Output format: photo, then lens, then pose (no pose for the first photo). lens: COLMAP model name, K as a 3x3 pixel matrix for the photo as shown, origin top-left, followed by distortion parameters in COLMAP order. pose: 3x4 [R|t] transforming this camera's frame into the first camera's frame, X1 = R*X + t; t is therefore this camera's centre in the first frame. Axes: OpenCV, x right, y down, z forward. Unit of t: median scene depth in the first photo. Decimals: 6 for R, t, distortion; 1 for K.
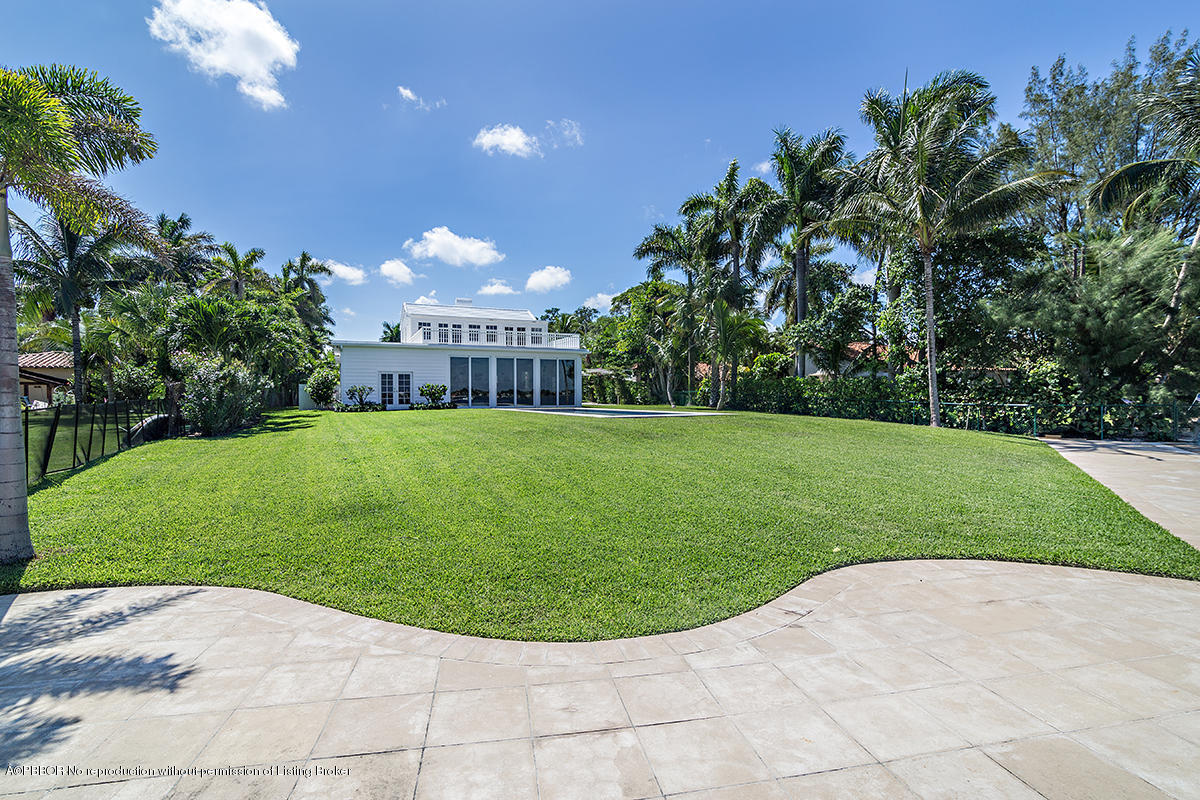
lens RADIAL K [[536.4, 0, 600.0], [0, 536.4, 400.0], [0, 0, 1]] dist [-0.012593, 0.000405]
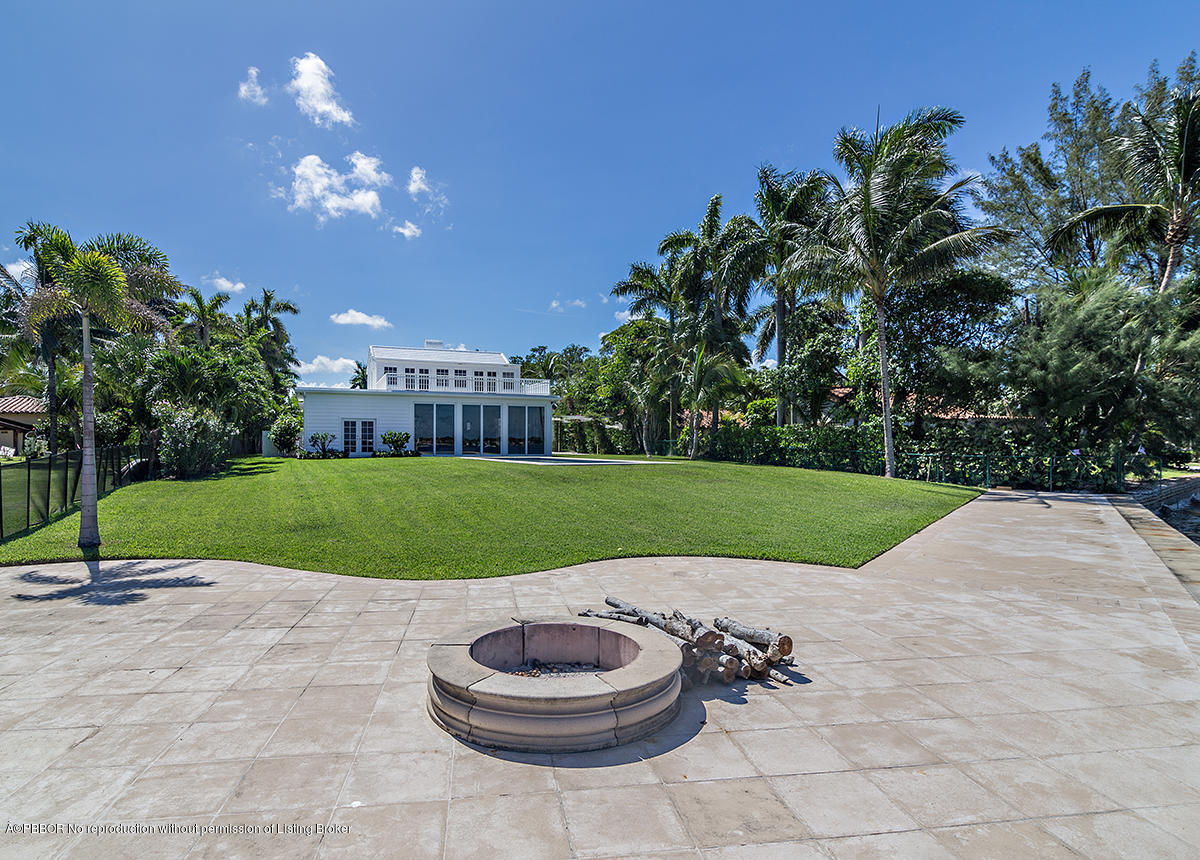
lens RADIAL K [[619.9, 0, 570.8], [0, 619.9, 442.0], [0, 0, 1]] dist [-0.002061, -0.001400]
pose [[0.998764, 0.005464, -0.049399, 0.059810], [-0.006061, 0.999910, -0.011951, 0.000811], [0.049329, 0.012235, 0.998708, -0.110210]]
